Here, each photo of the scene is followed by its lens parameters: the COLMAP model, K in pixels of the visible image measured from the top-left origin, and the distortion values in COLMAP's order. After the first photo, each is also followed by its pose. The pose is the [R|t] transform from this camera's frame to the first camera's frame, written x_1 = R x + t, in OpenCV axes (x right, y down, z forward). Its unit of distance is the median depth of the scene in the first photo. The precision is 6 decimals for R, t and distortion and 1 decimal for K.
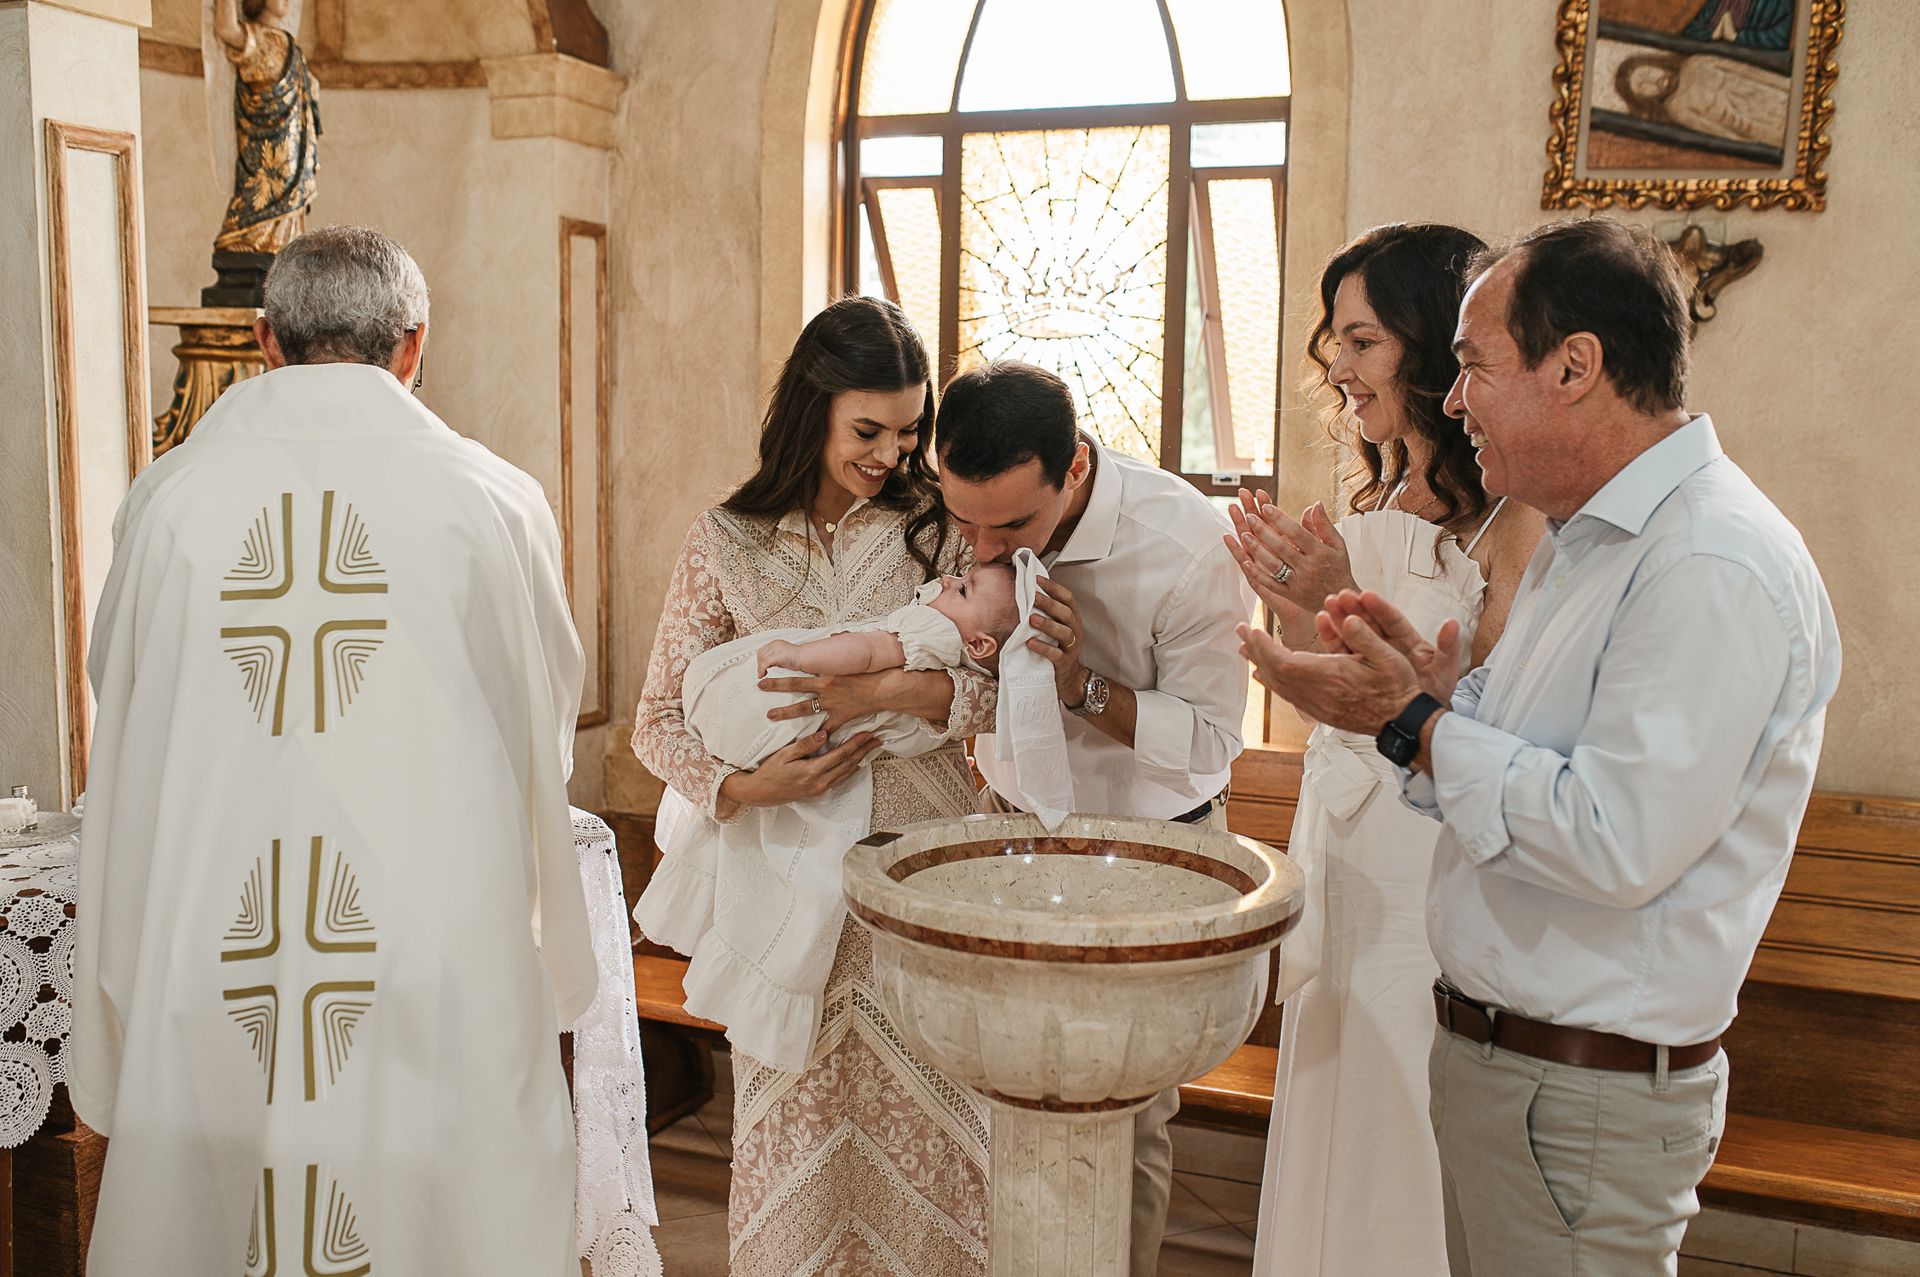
lens RADIAL K [[1901.6, 0, 961.2], [0, 1901.6, 641.1], [0, 0, 1]] dist [-0.012873, 0.000000]
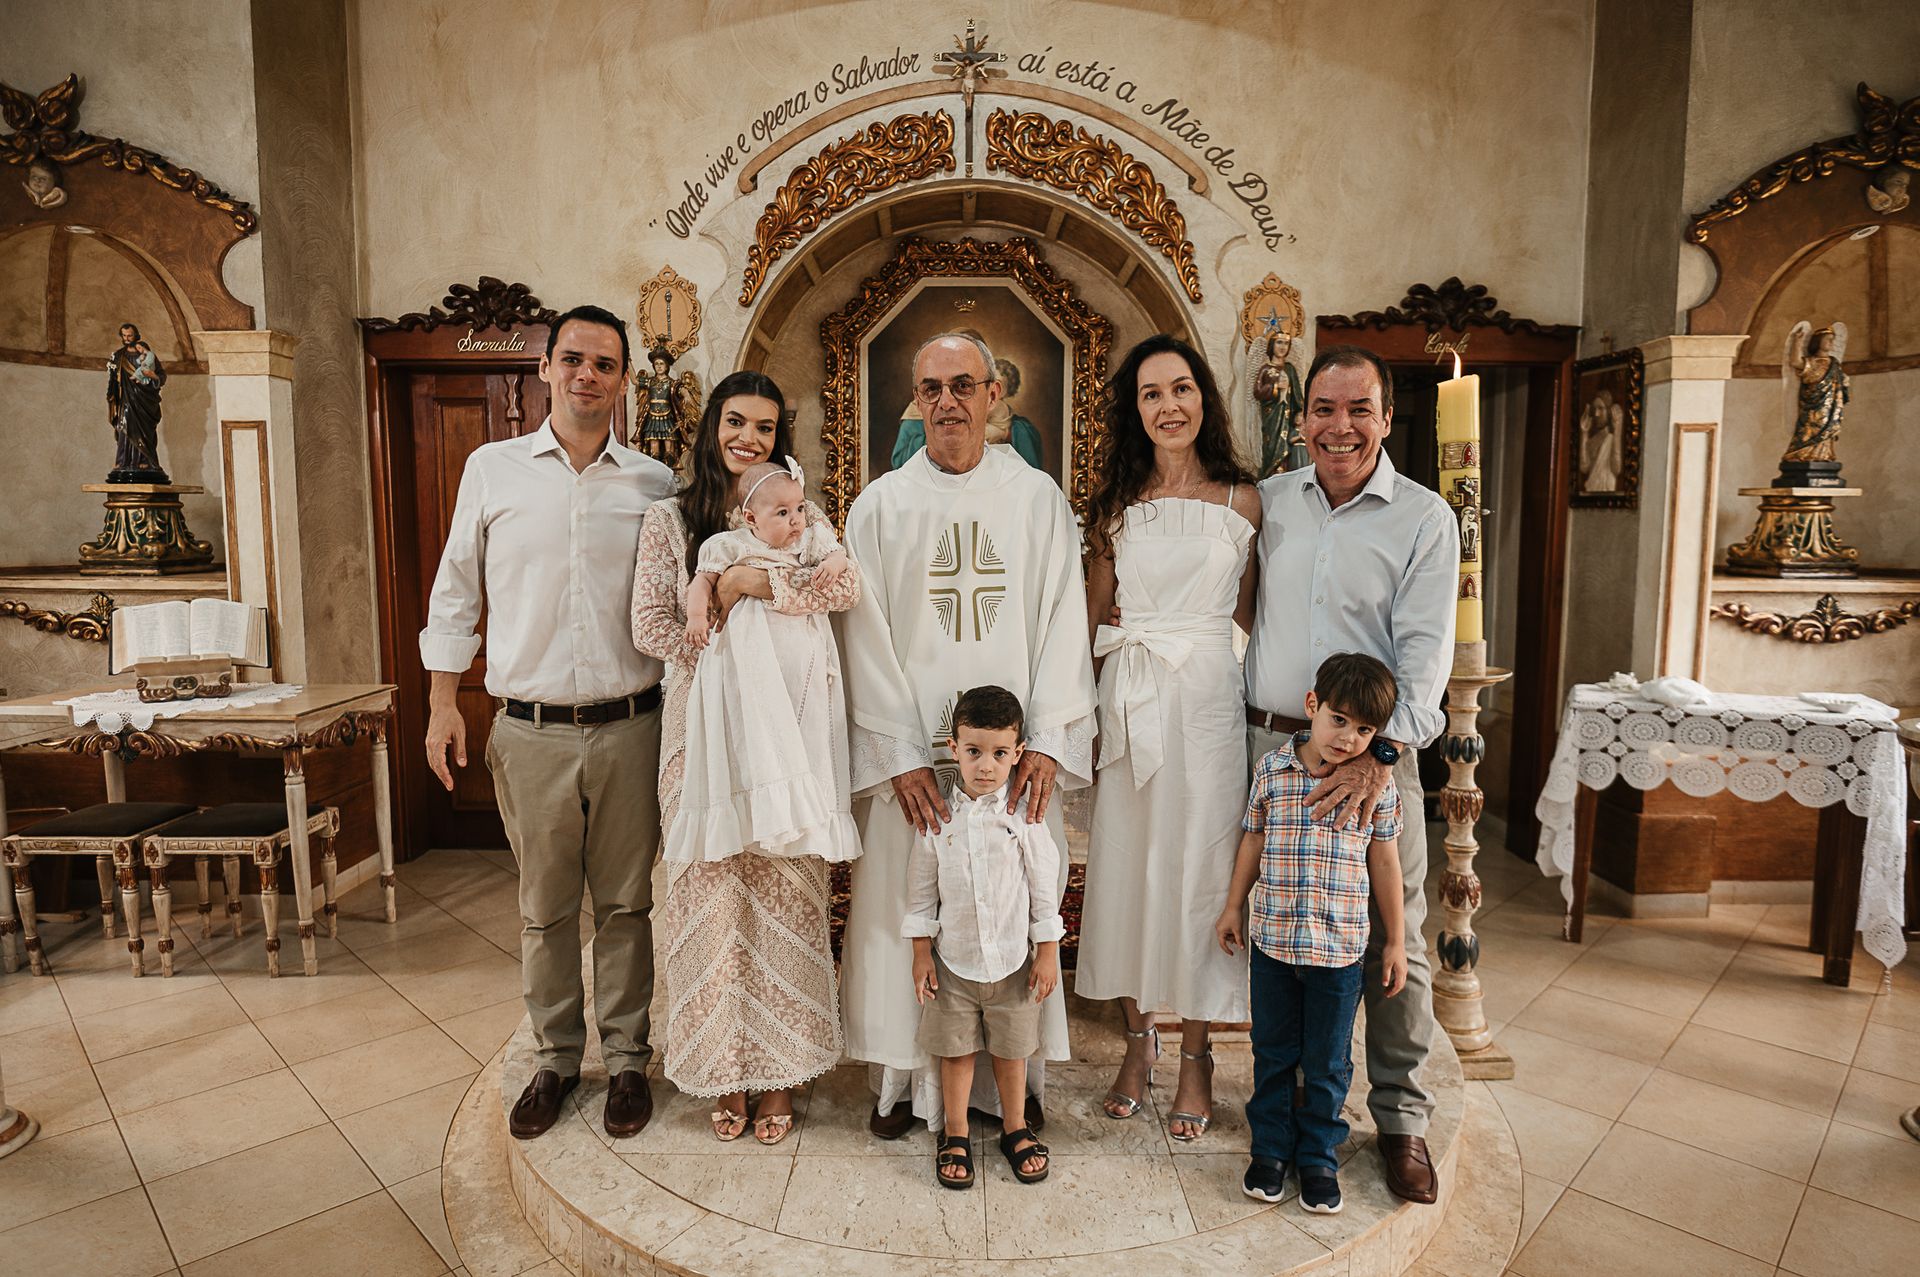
lens RADIAL K [[1116.9, 0, 962.5], [0, 1116.9, 644.5], [0, 0, 1]] dist [-0.004911, -0.000702]
pose [[0.411426, 0.072085, -0.908588, 0.411465], [-0.098061, 0.994582, 0.034504, 0.055542], [0.906153, 0.074901, 0.416266, -0.393998]]
